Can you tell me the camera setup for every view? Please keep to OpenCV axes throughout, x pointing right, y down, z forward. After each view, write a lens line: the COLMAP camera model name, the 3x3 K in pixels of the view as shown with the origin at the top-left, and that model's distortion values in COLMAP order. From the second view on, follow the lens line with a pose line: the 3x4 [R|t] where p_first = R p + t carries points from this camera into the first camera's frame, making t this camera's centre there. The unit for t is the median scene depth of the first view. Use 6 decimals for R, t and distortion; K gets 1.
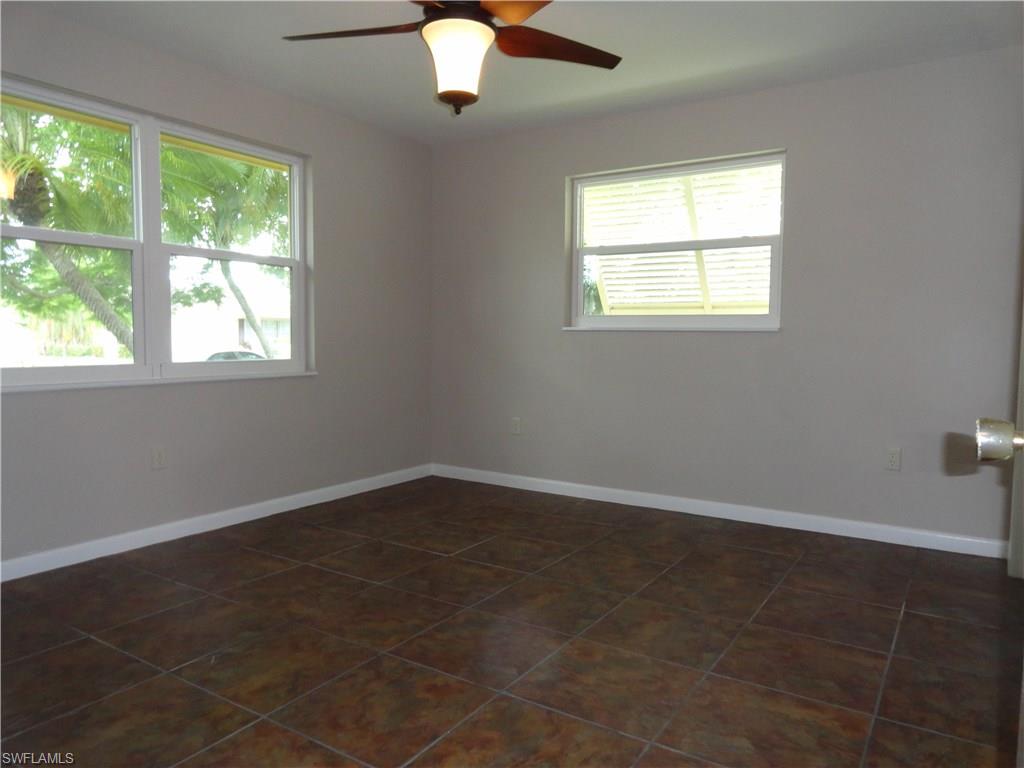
lens RADIAL K [[704.0, 0, 512.0], [0, 704.0, 384.0], [0, 0, 1]] dist [-0.014833, 0.000153]
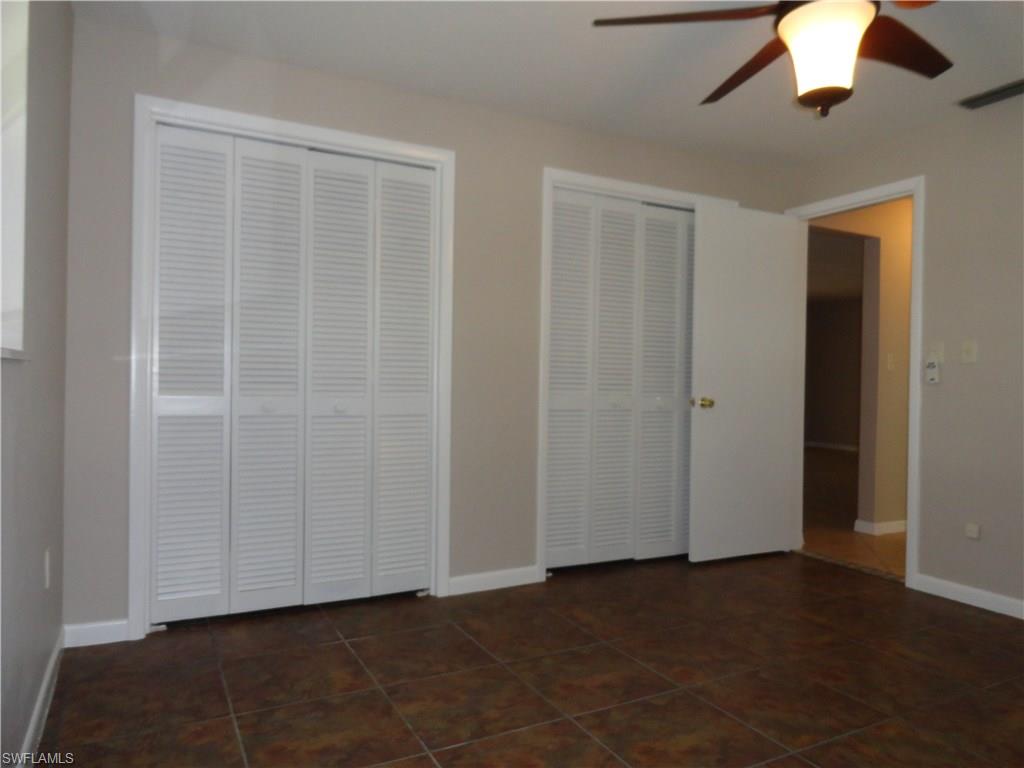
lens RADIAL K [[704.0, 0, 512.0], [0, 704.0, 384.0], [0, 0, 1]] dist [-0.014833, 0.000153]
pose [[-0.874612, -0.025169, 0.484170, -0.157574], [0.010104, 0.997488, 0.070105, -0.132601], [-0.484719, 0.066207, -0.872161, 1.858604]]
